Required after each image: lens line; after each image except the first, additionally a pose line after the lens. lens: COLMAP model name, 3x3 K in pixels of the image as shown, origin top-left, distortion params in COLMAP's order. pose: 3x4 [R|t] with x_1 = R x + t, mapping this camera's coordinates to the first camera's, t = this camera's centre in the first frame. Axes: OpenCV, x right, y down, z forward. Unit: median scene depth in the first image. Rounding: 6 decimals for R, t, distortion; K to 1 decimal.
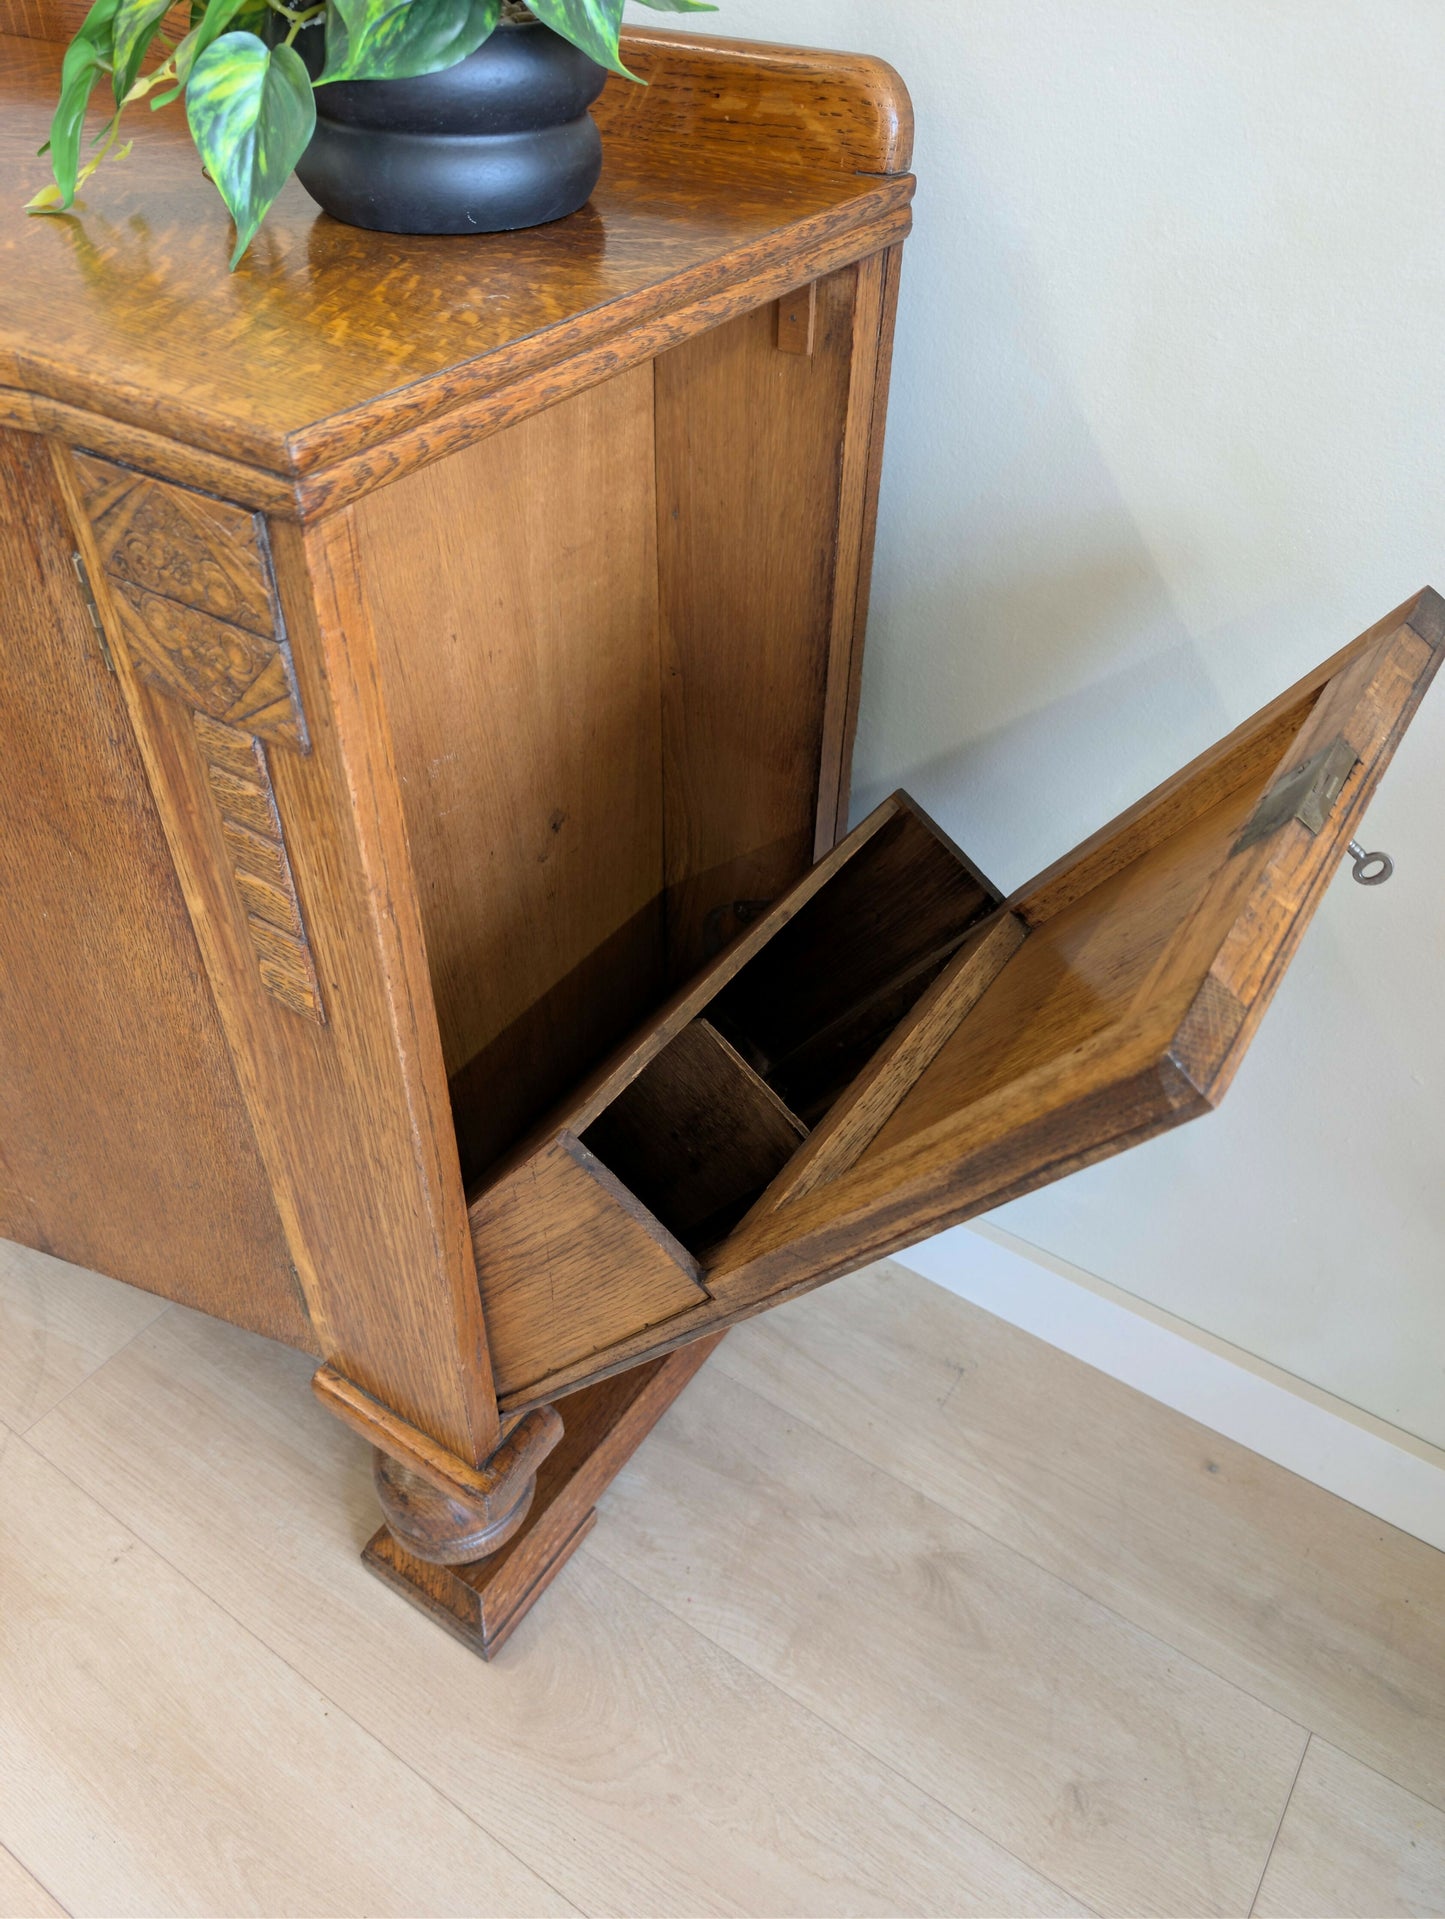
lens RADIAL K [[1416.3, 0, 701.6], [0, 1416.3, 956.5], [0, 0, 1]] dist [-0.022323, 0.037919]
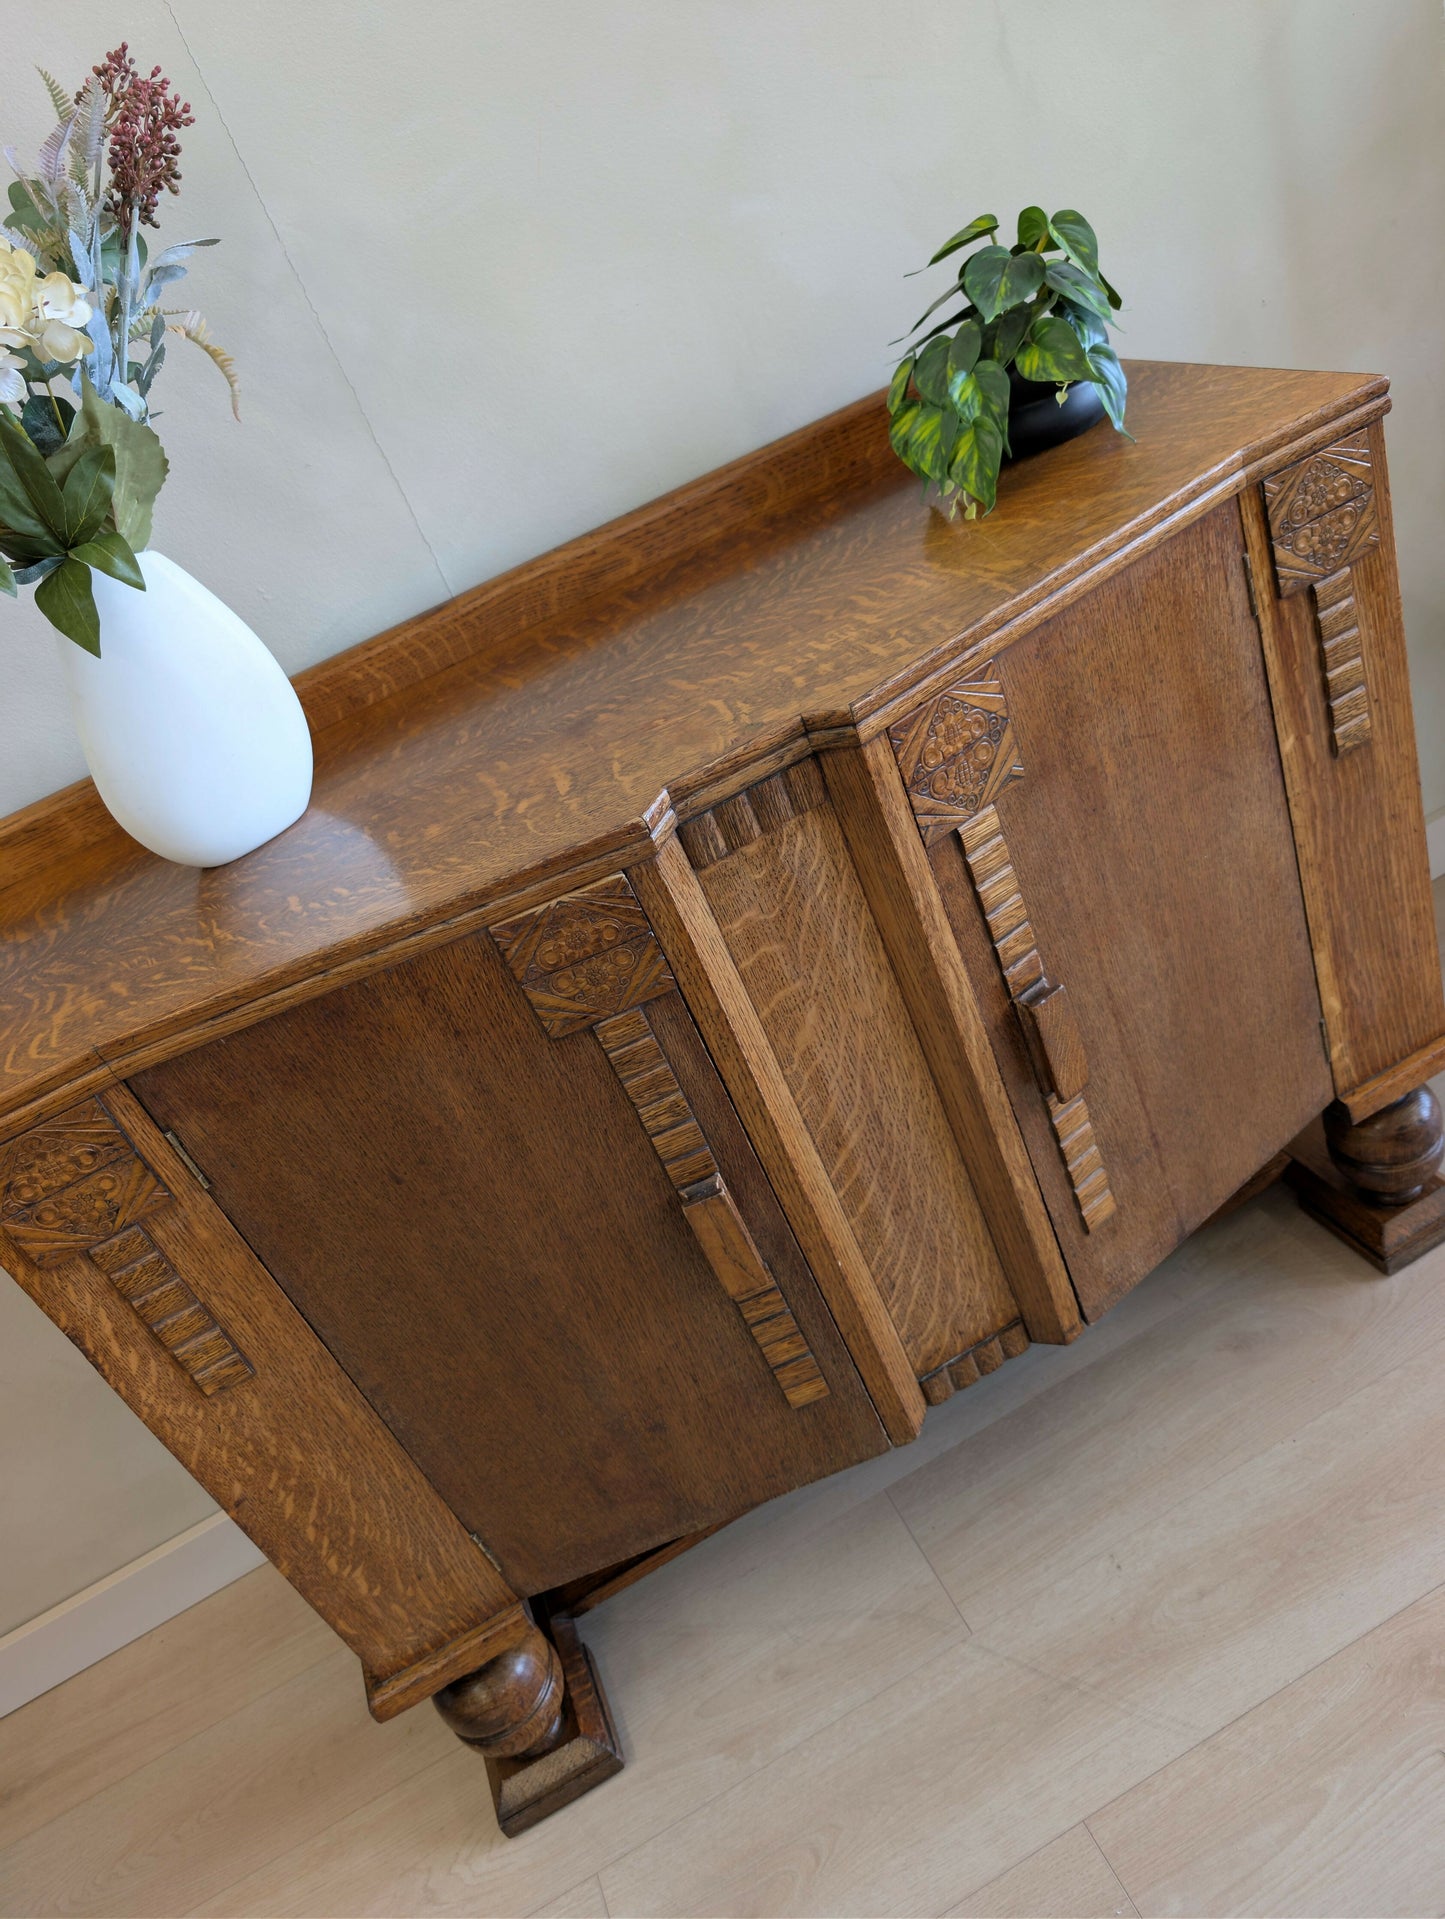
lens RADIAL K [[1405.2, 0, 727.2], [0, 1405.2, 948.8], [0, 0, 1]] dist [0.059151, -0.140583]
pose [[0.513488, -0.620622, 0.592586, -1.595527], [0.779632, 0.625917, -0.020037, -0.321441], [-0.358474, 0.472288, 0.805258, -0.032796]]
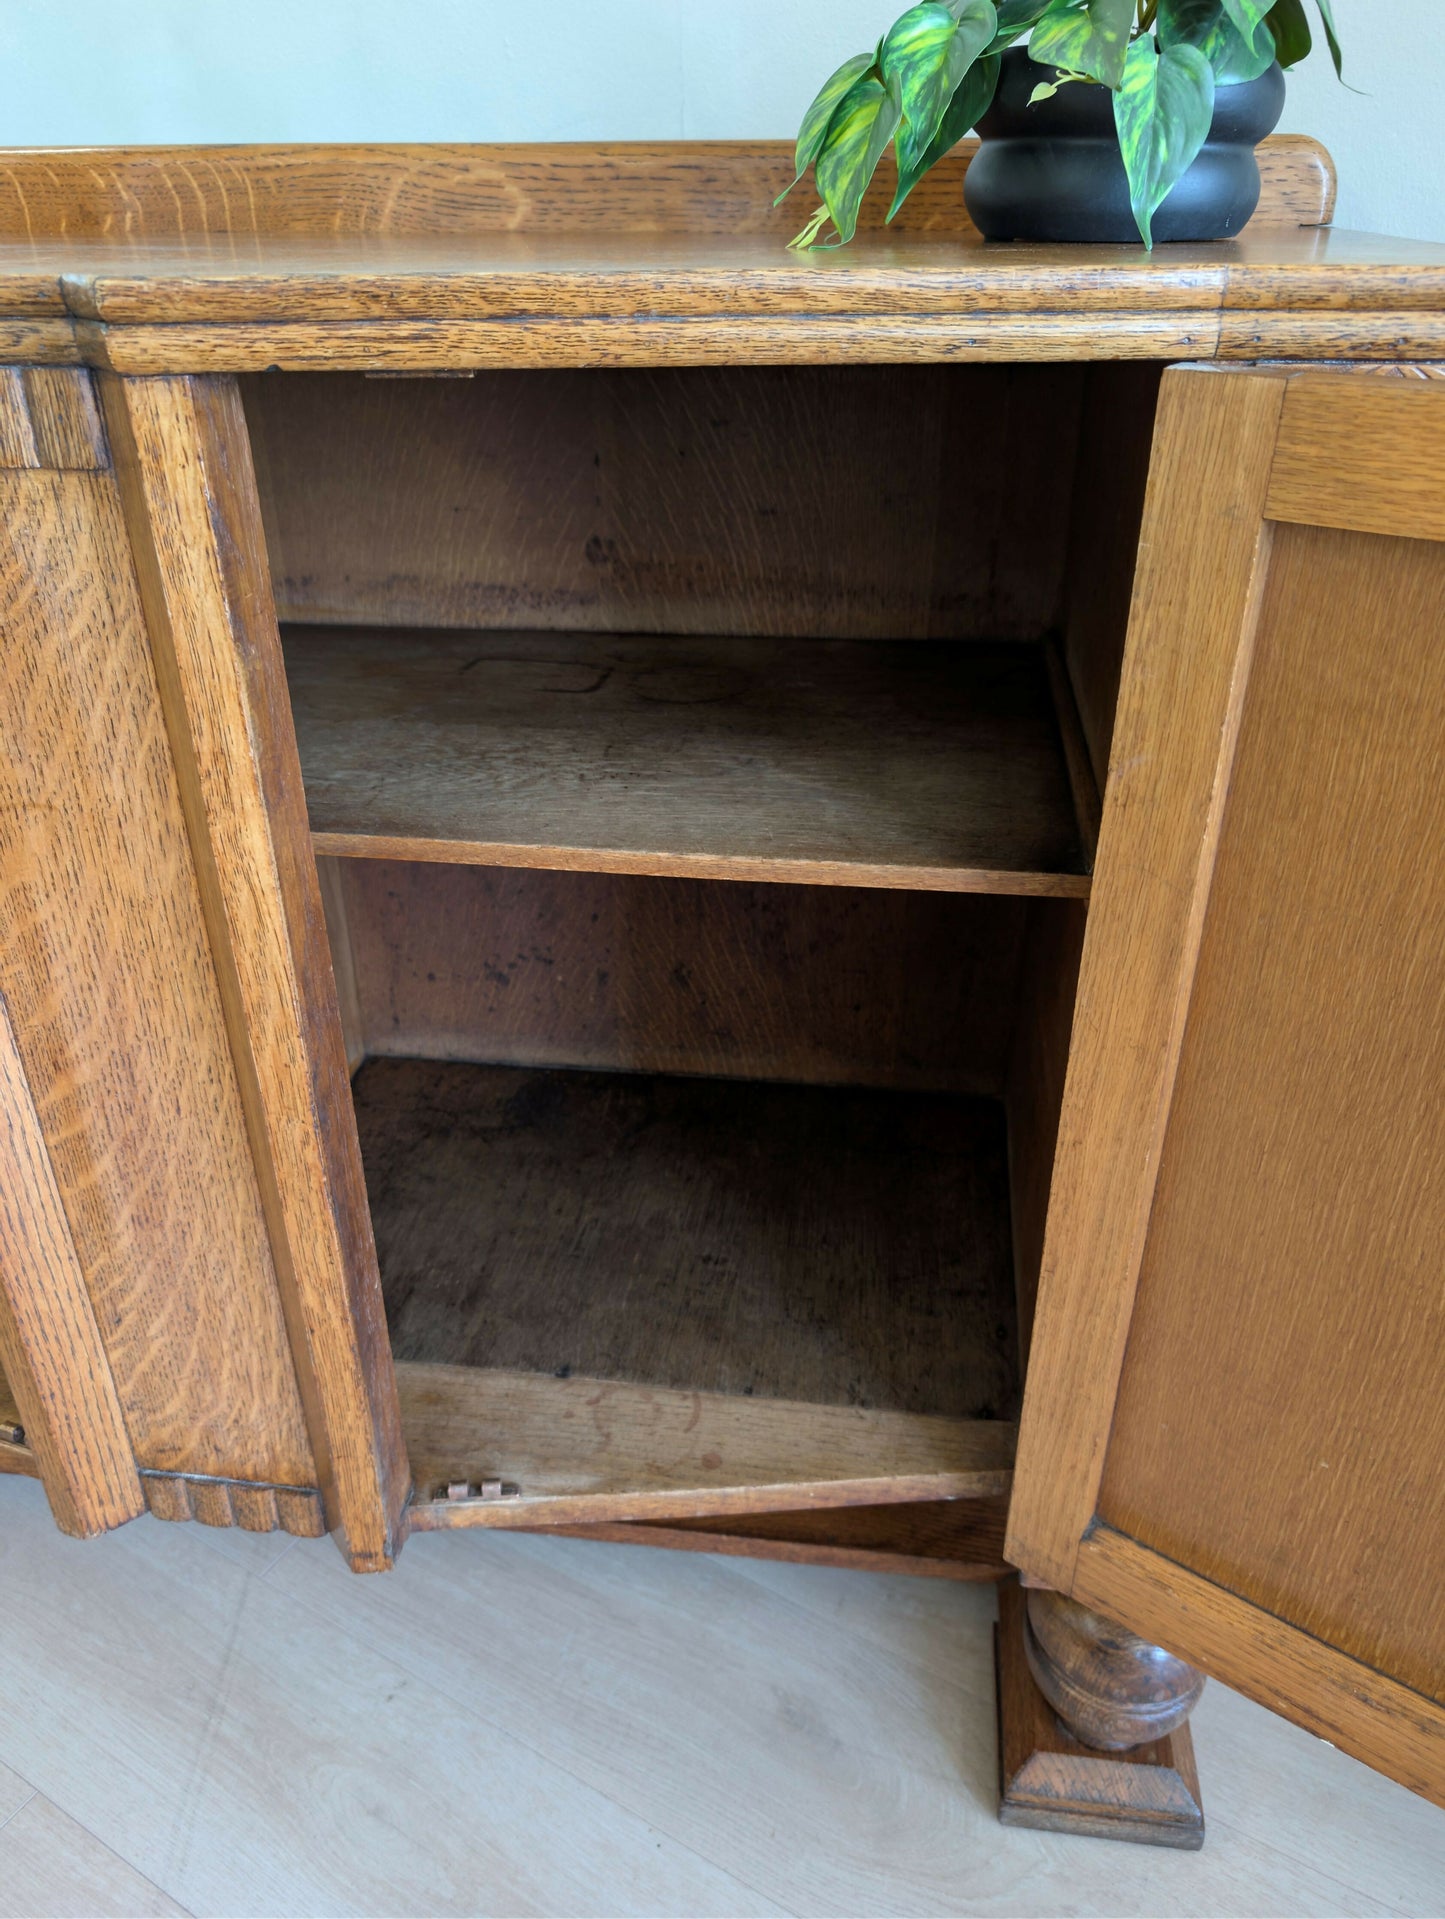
lens RADIAL K [[1413.1, 0, 713.9], [0, 1413.1, 956.2], [0, 0, 1]] dist [-0.002323, 0.001607]
pose [[0.897914, -0.223534, 0.379188, -0.799212], [0.299920, 0.941231, -0.155343, 0.040933], [-0.322179, 0.253211, 0.912187, 0.216098]]
